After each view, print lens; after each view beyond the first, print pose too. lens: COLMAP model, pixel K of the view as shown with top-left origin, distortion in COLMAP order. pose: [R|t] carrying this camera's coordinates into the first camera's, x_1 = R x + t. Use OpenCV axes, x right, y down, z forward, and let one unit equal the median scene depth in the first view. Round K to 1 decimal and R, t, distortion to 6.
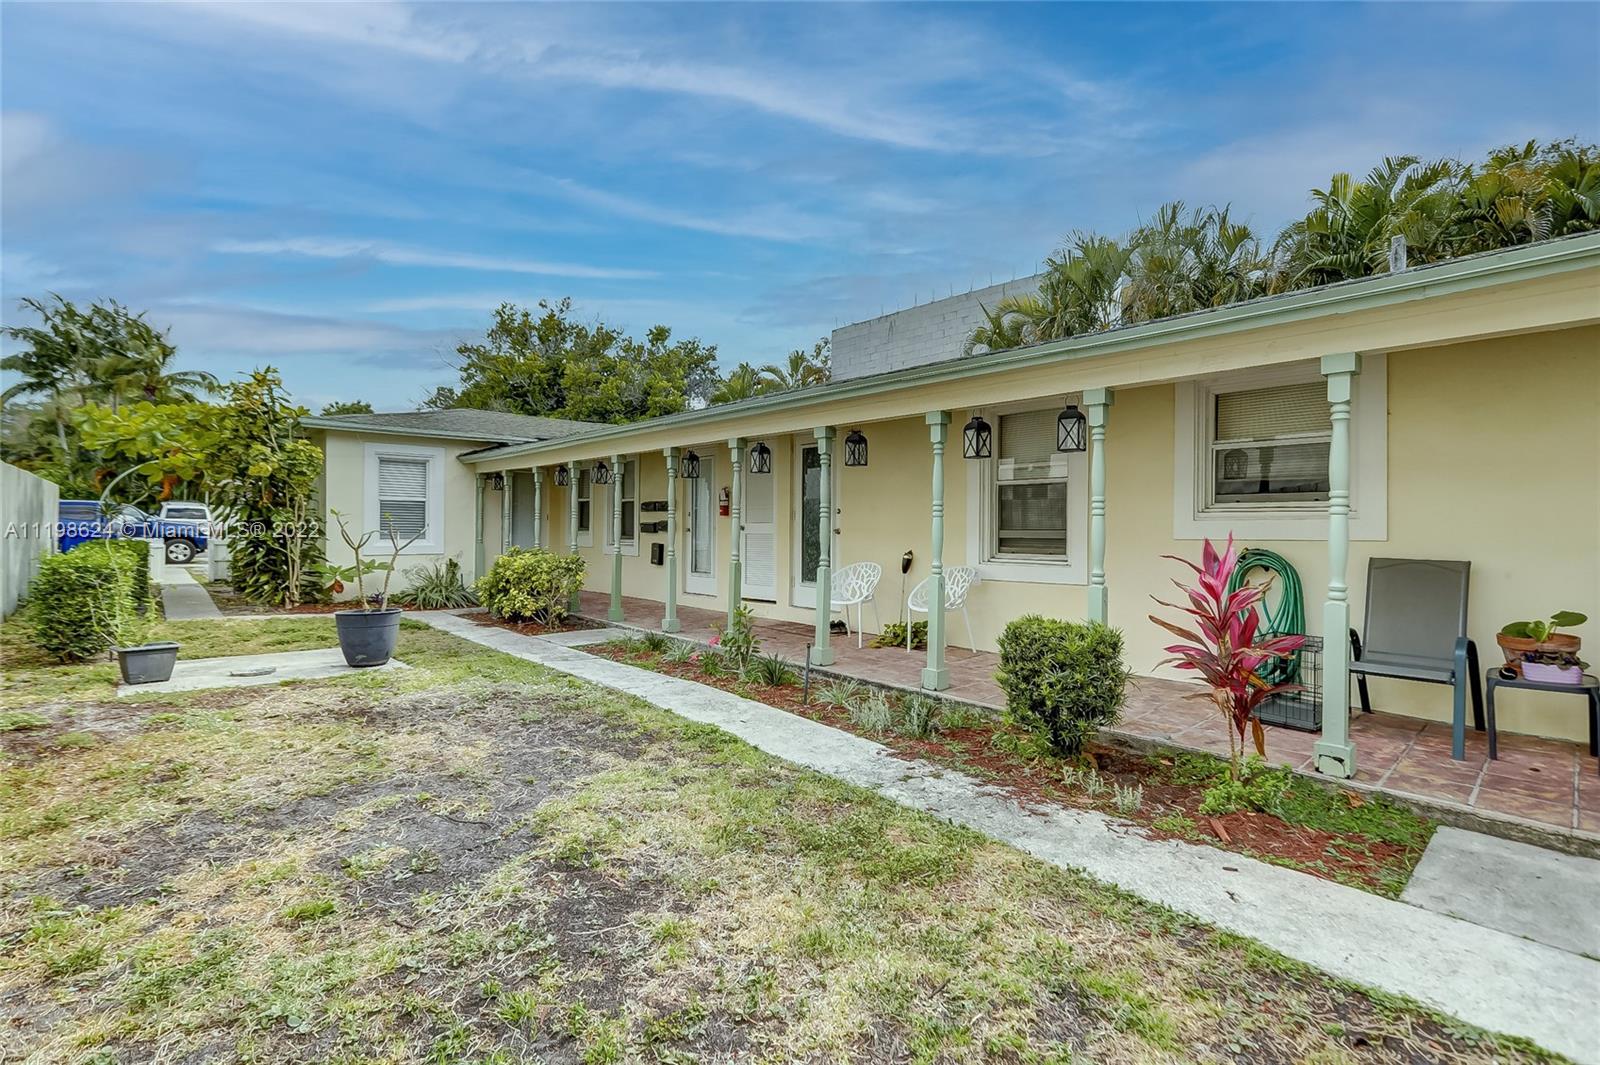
lens RADIAL K [[733.8, 0, 810.1], [0, 733.8, 530.5], [0, 0, 1]] dist [0.002423, 0.000962]
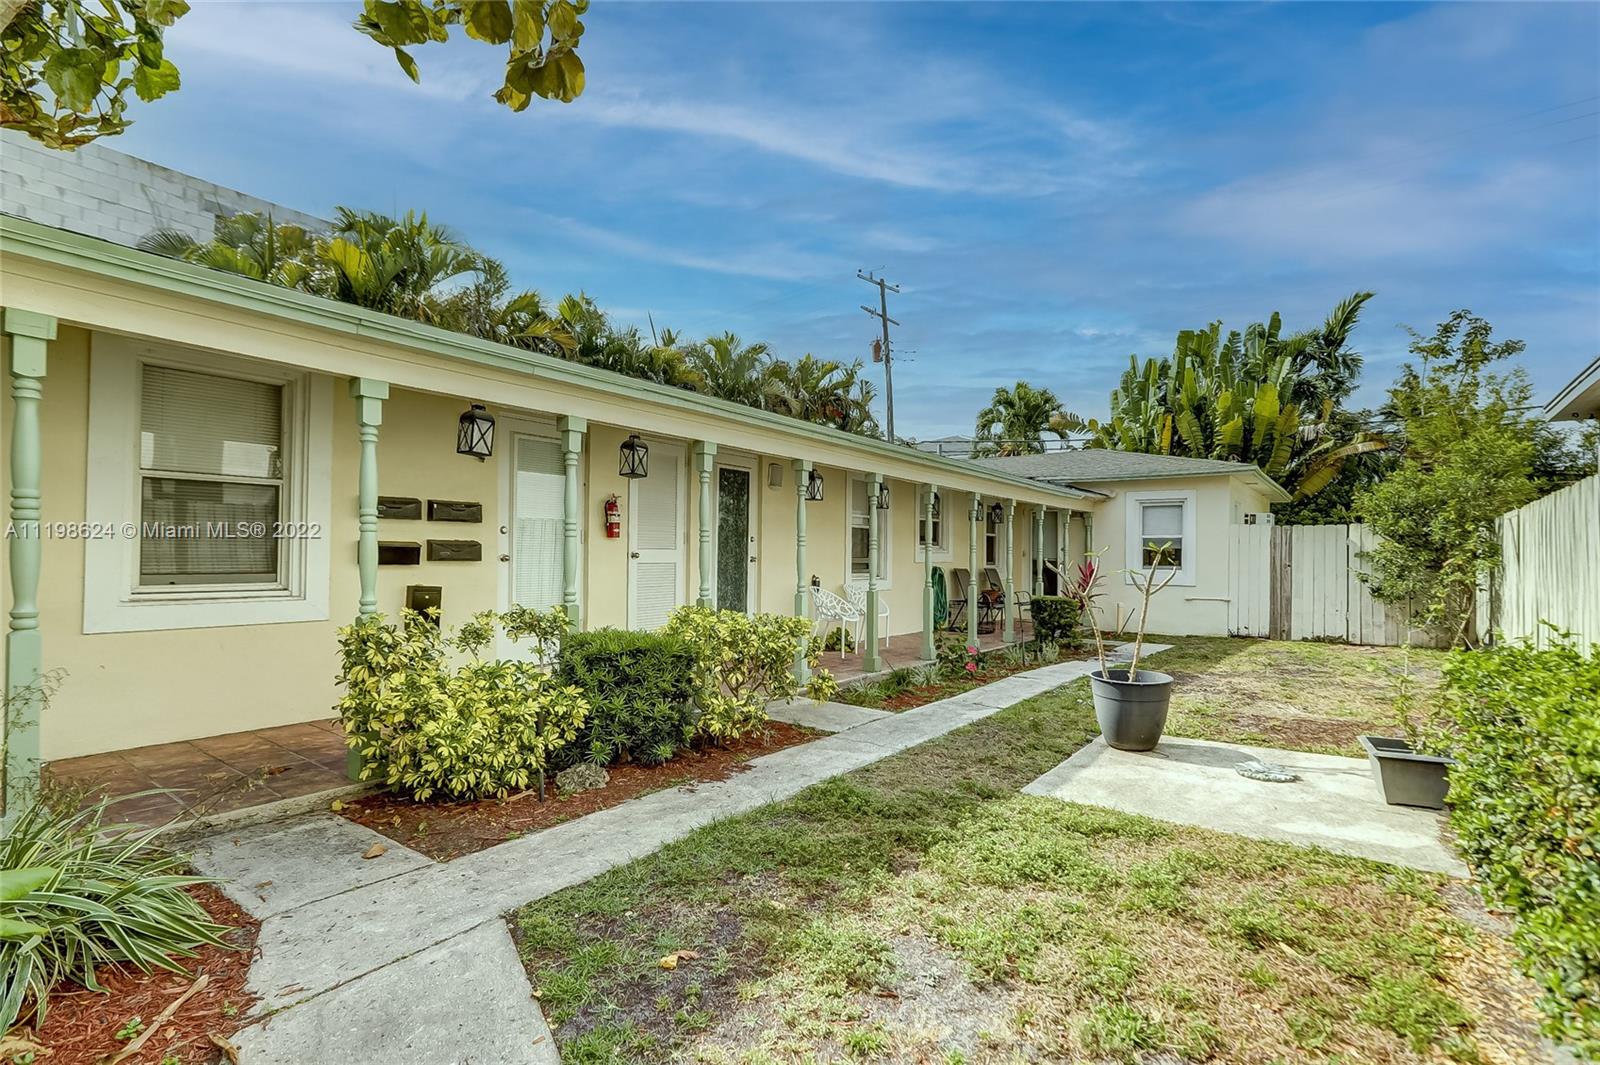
lens RADIAL K [[767.2, 0, 800.0], [0, 767.2, 532.5], [0, 0, 1]] dist [0.001832, 0.000390]
pose [[-0.224485, 0.009073, 0.974435, -0.762628], [-0.021661, 0.999663, -0.014298, -0.016510], [-0.974237, -0.024317, -0.224213, 0.920009]]
